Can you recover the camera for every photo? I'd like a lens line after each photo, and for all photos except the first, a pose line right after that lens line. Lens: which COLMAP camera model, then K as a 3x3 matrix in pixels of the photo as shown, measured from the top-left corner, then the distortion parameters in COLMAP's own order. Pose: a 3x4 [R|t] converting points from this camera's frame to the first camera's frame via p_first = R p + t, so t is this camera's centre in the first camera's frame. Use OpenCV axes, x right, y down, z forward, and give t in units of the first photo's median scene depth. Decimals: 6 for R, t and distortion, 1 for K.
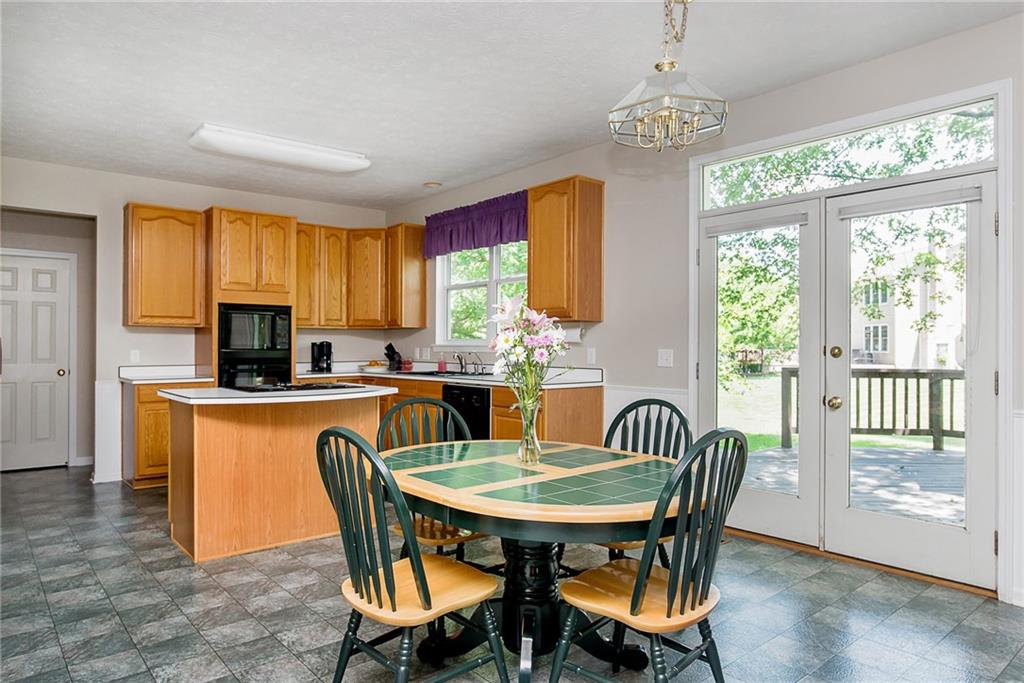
lens RADIAL K [[671.6, 0, 483.2], [0, 671.6, 345.0], [0, 0, 1]] dist [0.007012, 0.005518]
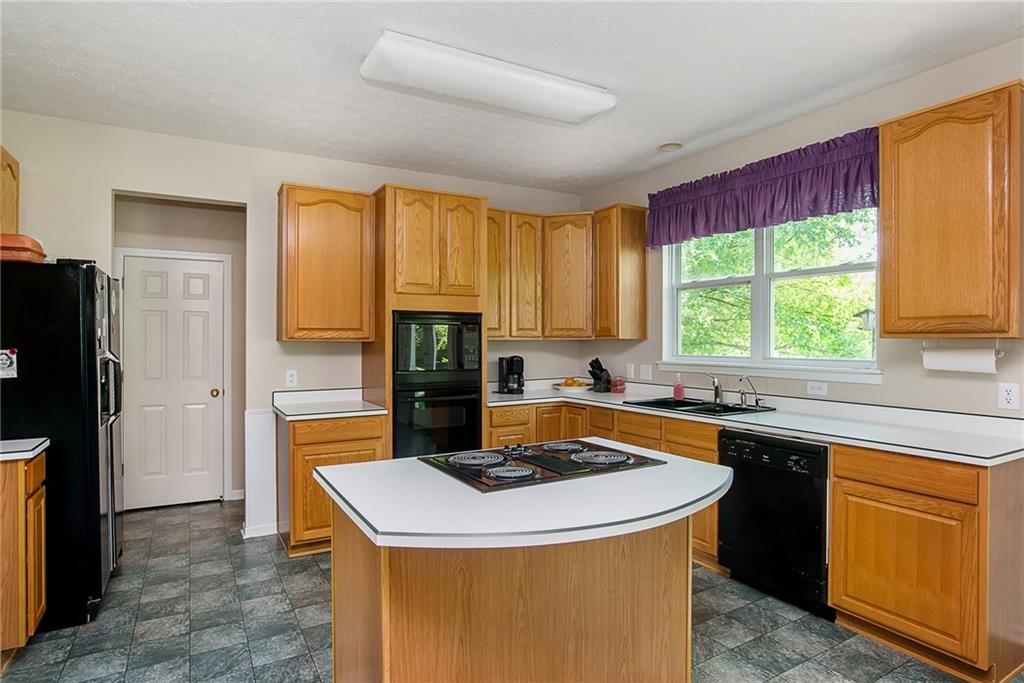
lens RADIAL K [[566.0, 0, 511.6], [0, 566.0, 339.7], [0, 0, 1]] dist [-0.017064, 0.002815]
pose [[0.991812, -0.003182, -0.127666, -0.168561], [0.003464, 0.999992, 0.001985, -0.028742], [0.127659, -0.002411, 0.991815, 0.360023]]
